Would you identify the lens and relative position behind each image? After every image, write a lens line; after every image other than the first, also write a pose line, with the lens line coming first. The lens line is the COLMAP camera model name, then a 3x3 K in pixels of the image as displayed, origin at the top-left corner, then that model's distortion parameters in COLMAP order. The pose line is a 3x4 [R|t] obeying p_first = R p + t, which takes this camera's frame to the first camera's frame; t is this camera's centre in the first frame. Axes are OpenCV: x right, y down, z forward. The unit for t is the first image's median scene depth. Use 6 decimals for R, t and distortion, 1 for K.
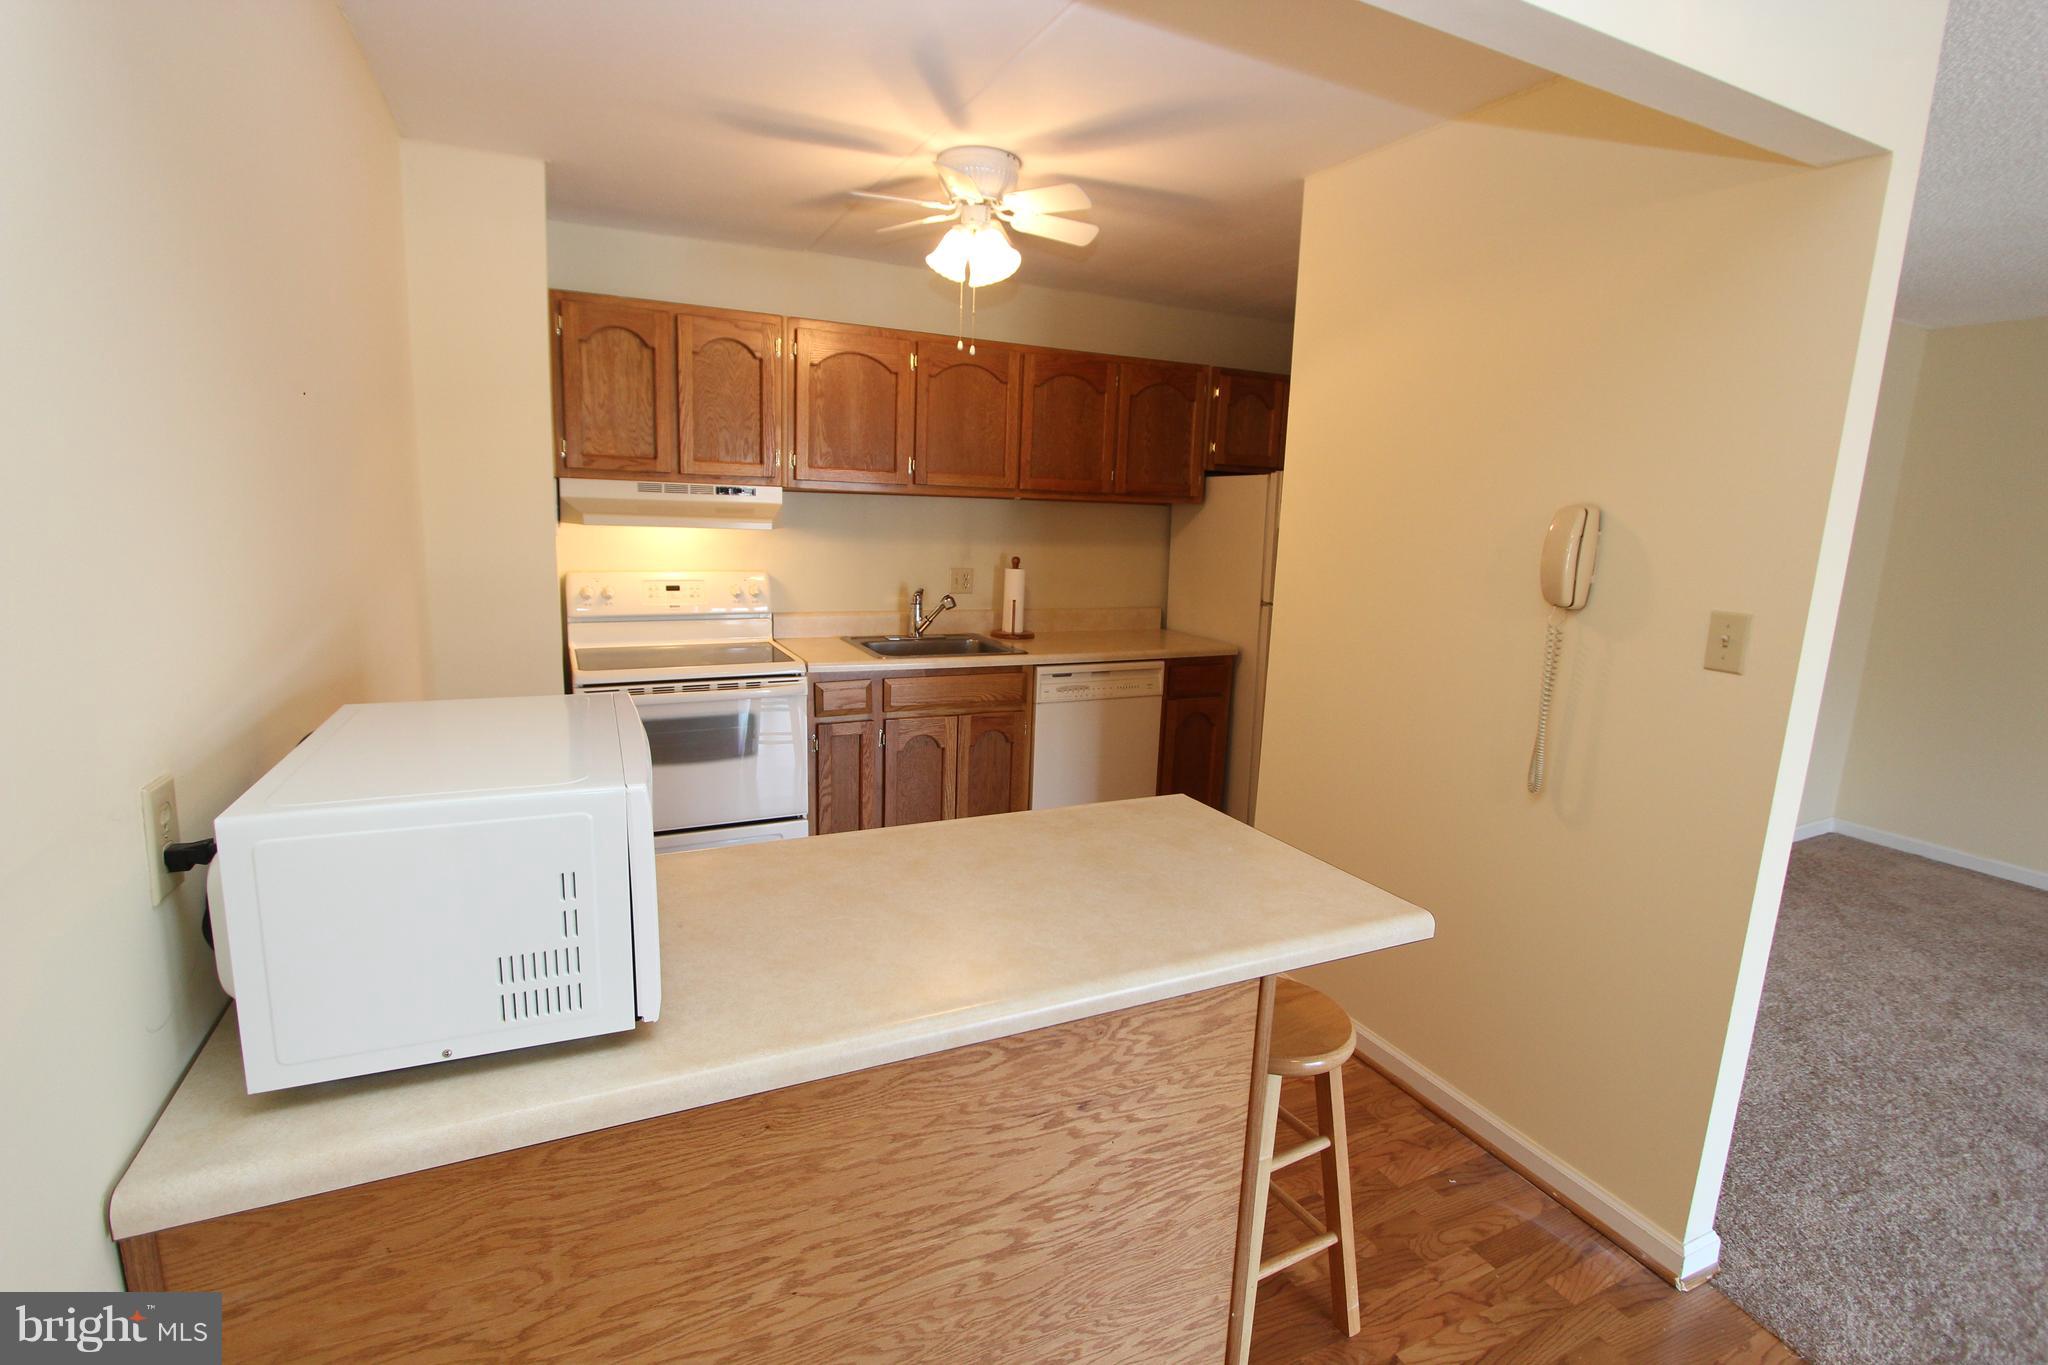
lens RADIAL K [[944.3, 0, 1021.4], [0, 944.3, 671.0], [0, 0, 1]] dist [-0.020114, 0.001855]
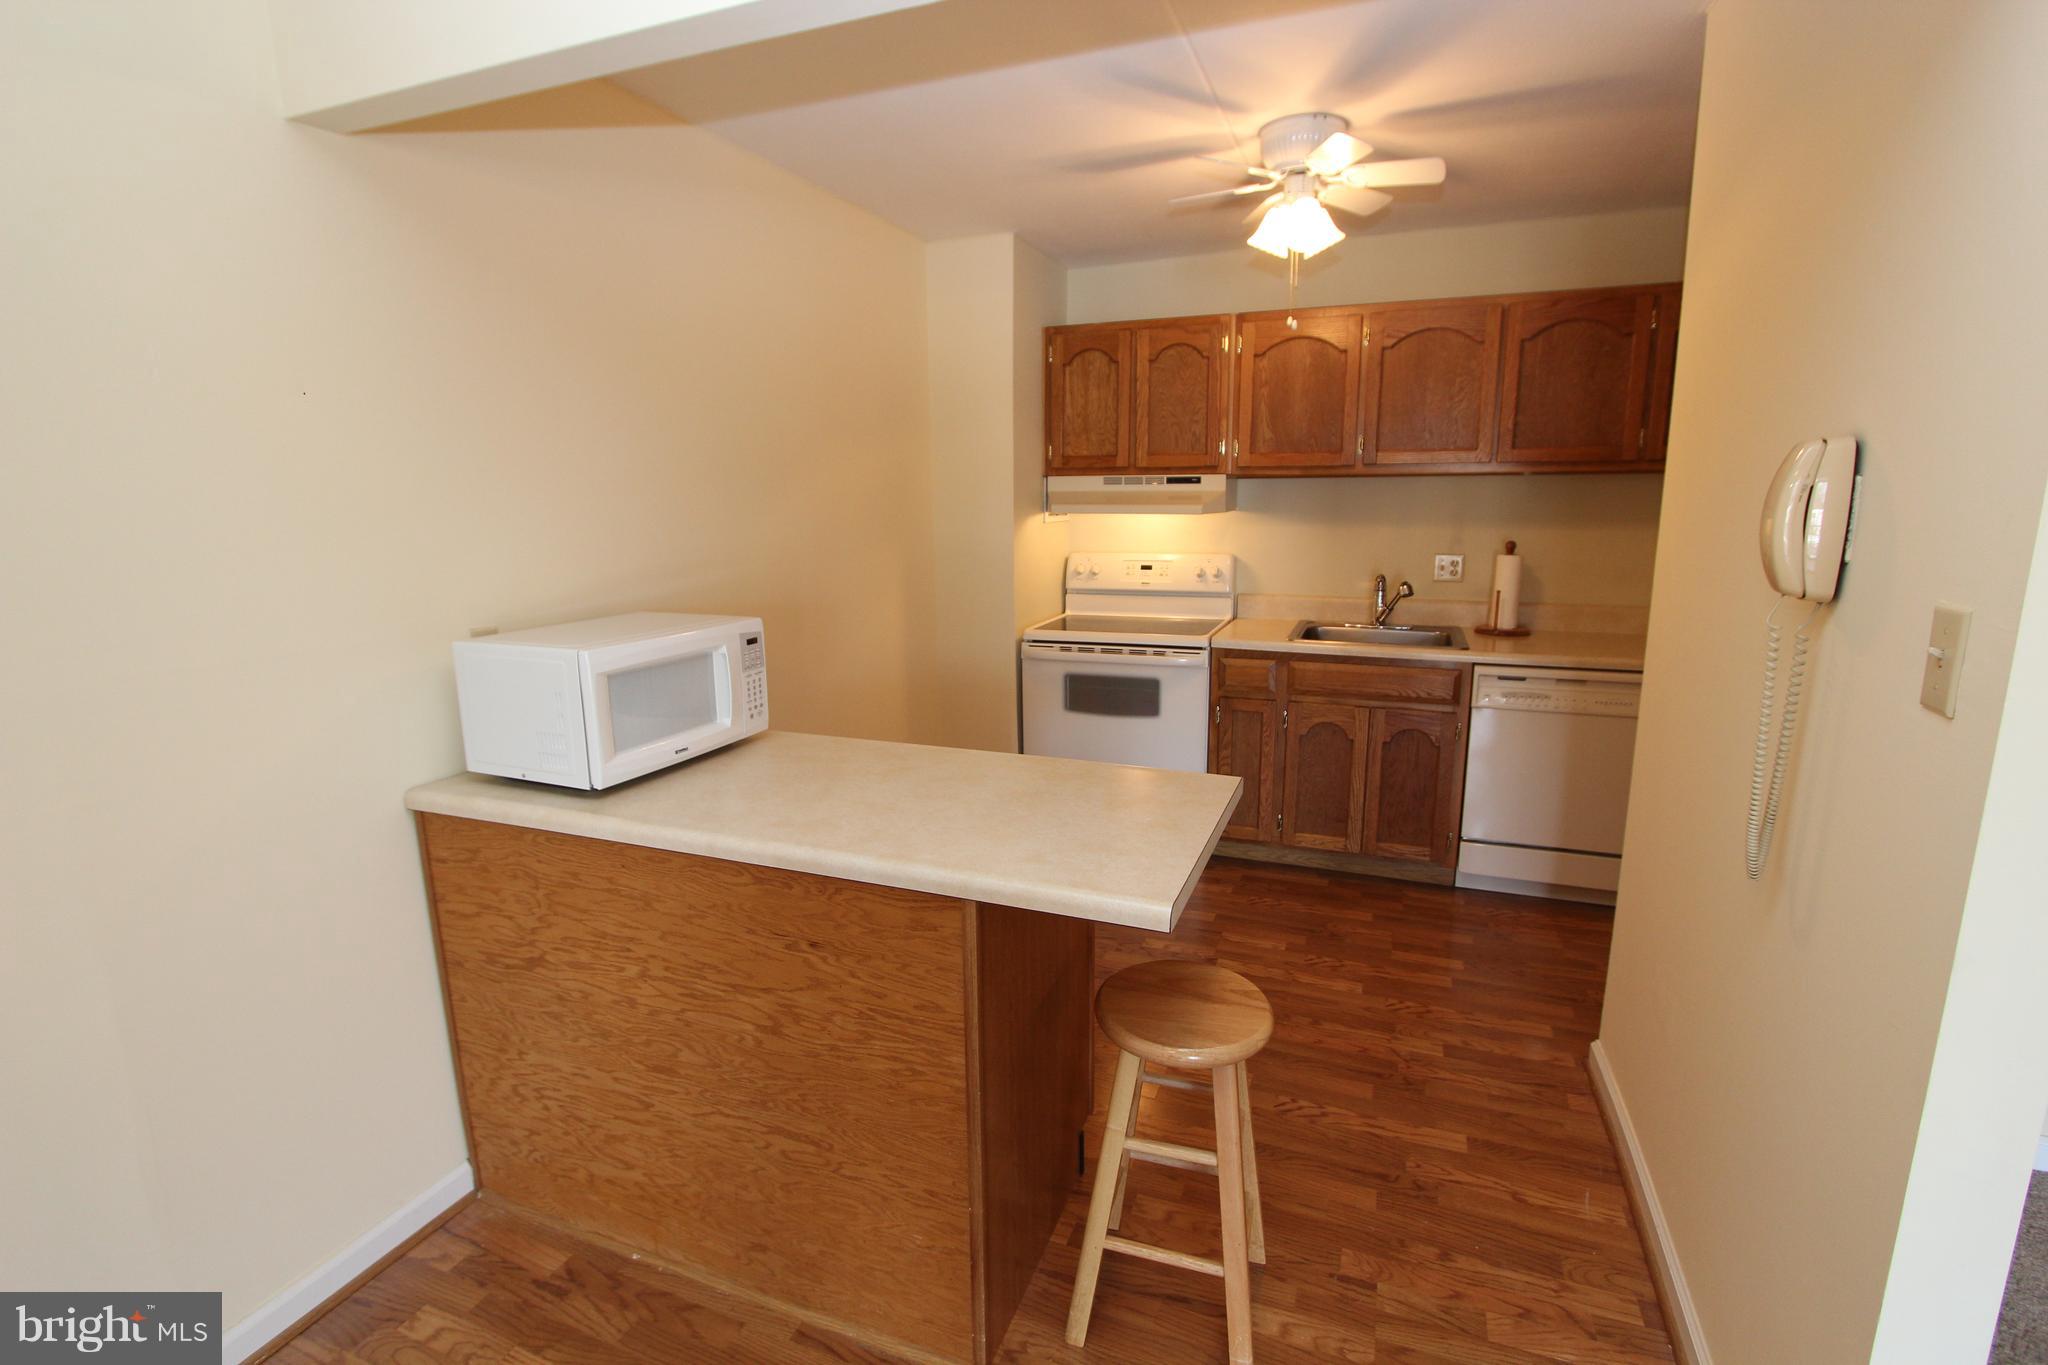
lens RADIAL K [[944.3, 0, 1015.4], [0, 944.3, 674.7], [0, 0, 1]] dist [-0.020114, 0.001855]
pose [[0.677324, 0.098887, -0.729008, 0.434403], [-0.092474, 0.994510, 0.048983, 0.001096], [0.729849, 0.034237, 0.682750, 0.113274]]
